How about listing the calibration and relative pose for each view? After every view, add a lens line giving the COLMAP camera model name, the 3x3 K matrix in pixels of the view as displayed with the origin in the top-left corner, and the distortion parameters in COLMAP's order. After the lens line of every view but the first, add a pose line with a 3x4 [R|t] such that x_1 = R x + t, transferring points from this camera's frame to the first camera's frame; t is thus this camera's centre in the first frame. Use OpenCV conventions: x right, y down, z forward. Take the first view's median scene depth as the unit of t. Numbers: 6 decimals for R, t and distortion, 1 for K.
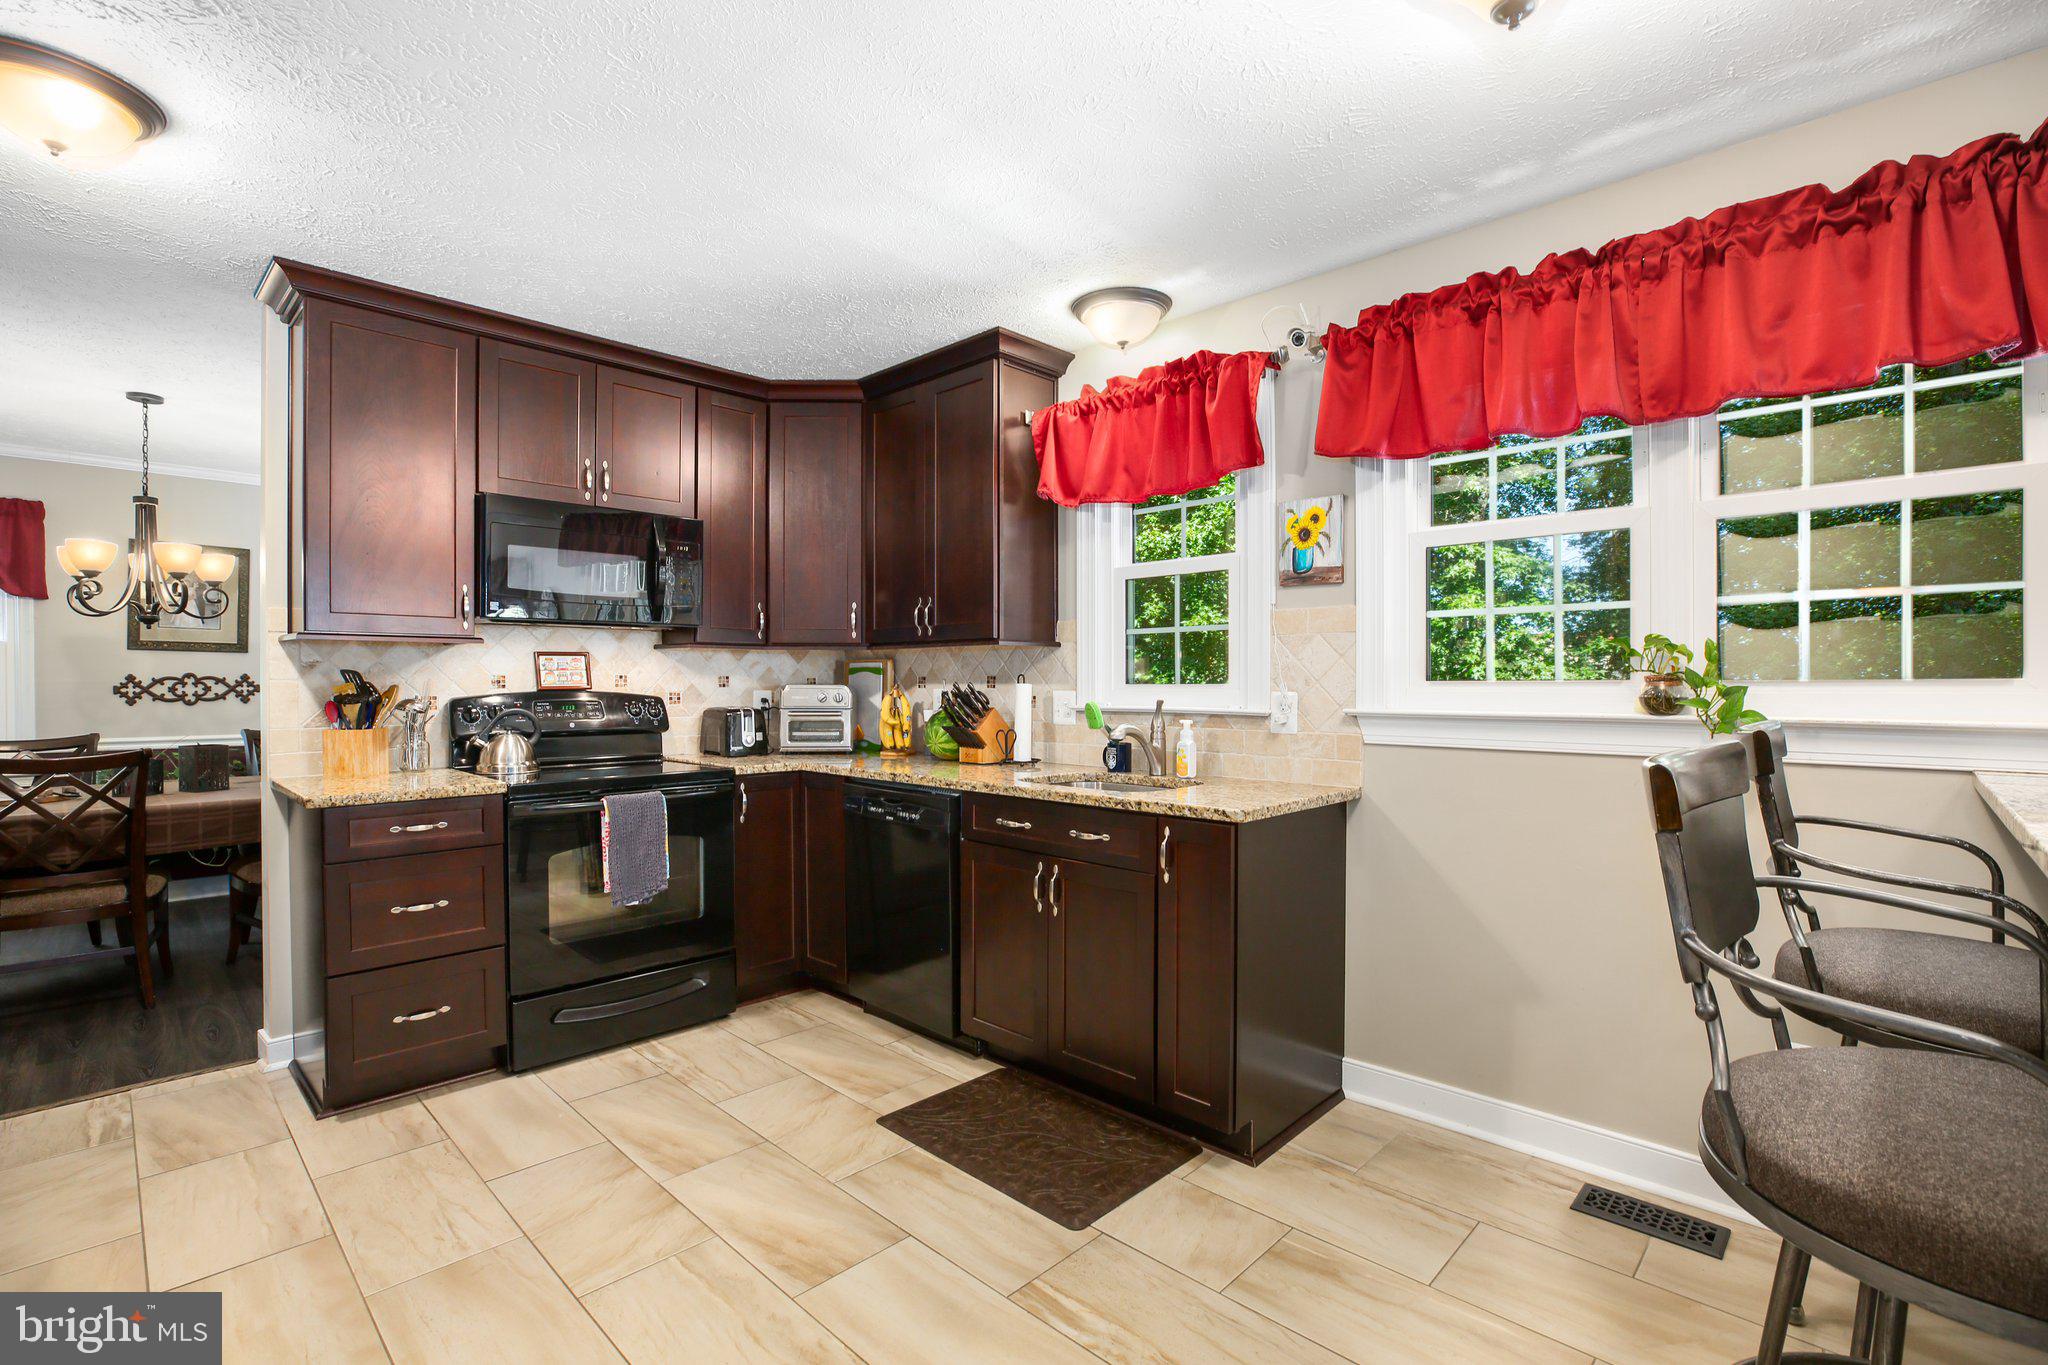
lens RADIAL K [[937.7, 0, 1033.2], [0, 937.7, 690.1], [0, 0, 1]] dist [-0.038053, 0.011408]
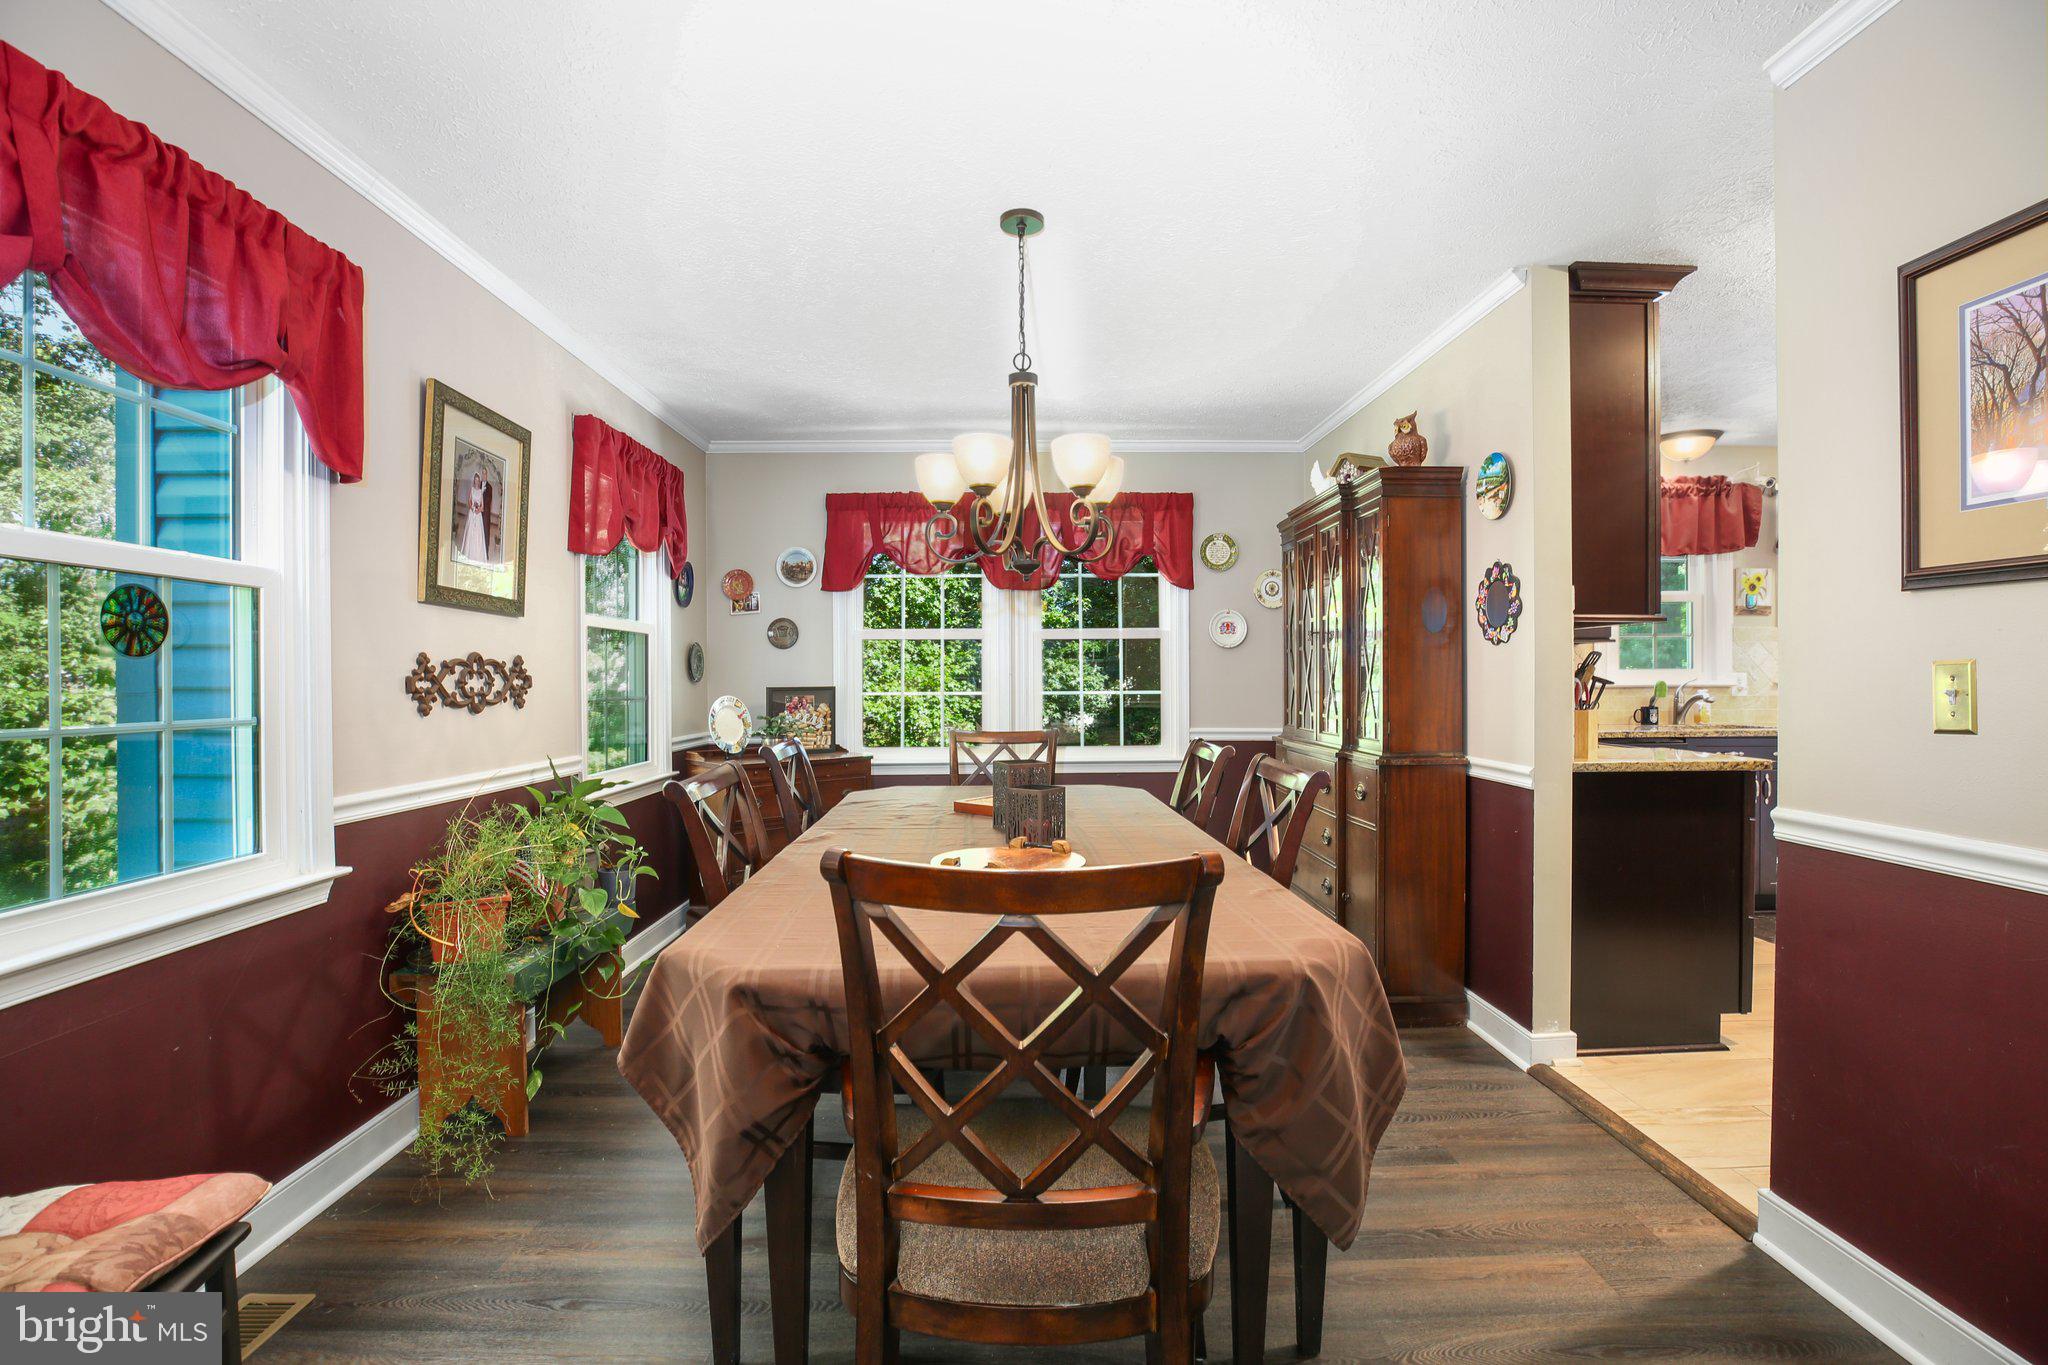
lens RADIAL K [[937.7, 0, 1019.2], [0, 937.7, 686.0], [0, 0, 1]] dist [-0.038053, 0.011408]
pose [[0.702201, -0.009494, 0.711915, -1.766865], [0.013161, 0.999913, 0.000354, 0.007578], [-0.711857, 0.009121, 0.702265, 0.664210]]
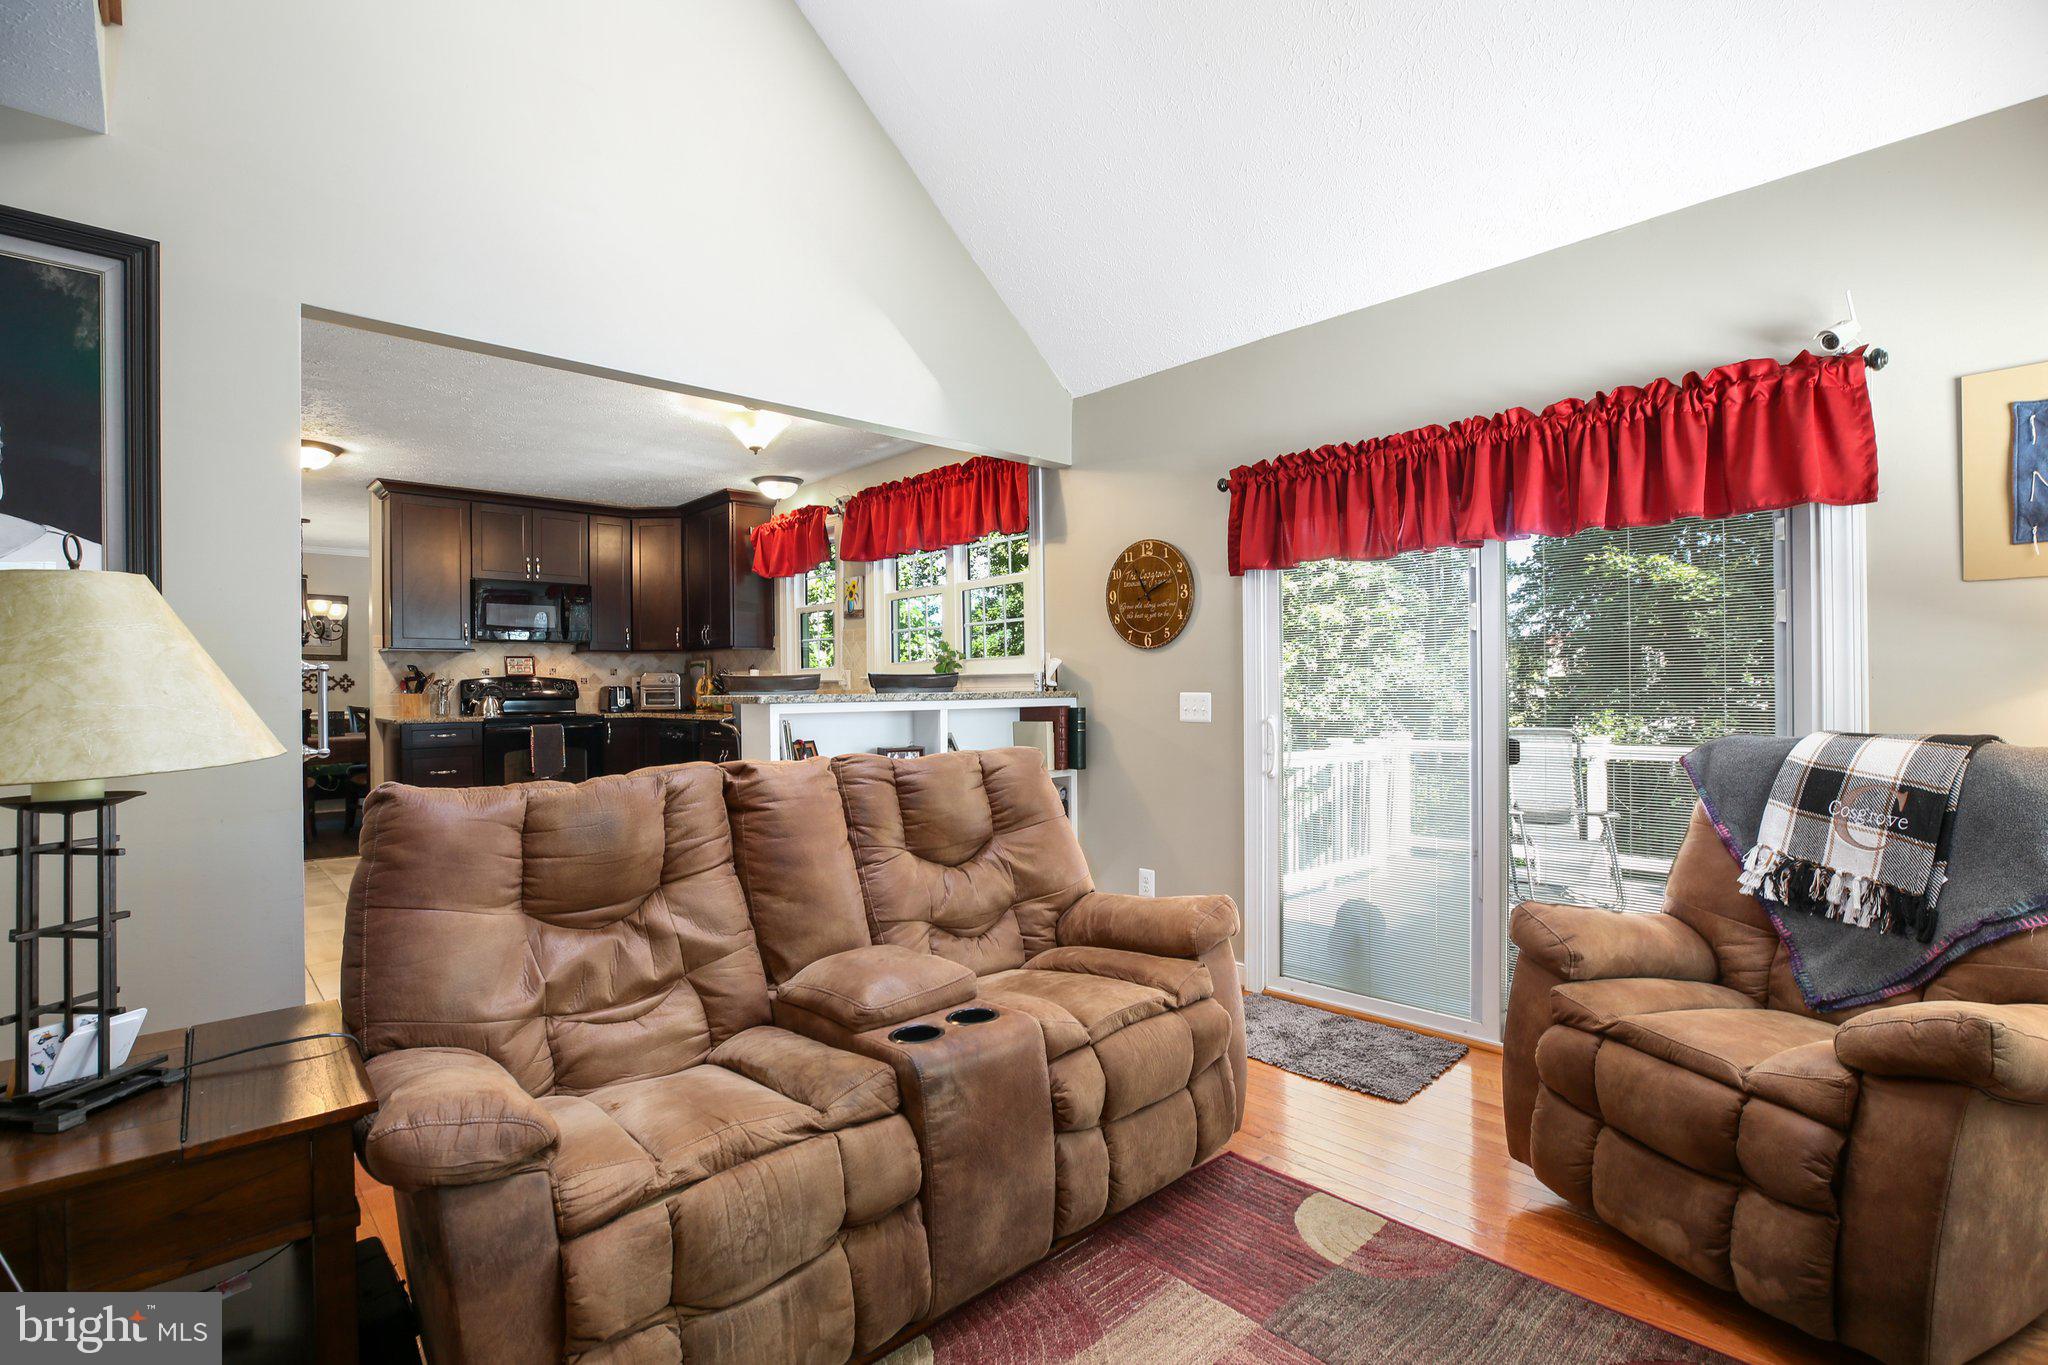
lens RADIAL K [[937.7, 0, 1026.8], [0, 937.7, 686.4], [0, 0, 1]] dist [-0.038053, 0.011408]
pose [[0.998931, -0.011429, -0.044786, 0.678379], [0.010928, 0.999875, -0.011432, 0.059440], [0.044911, 0.010931, 0.998931, -0.937997]]
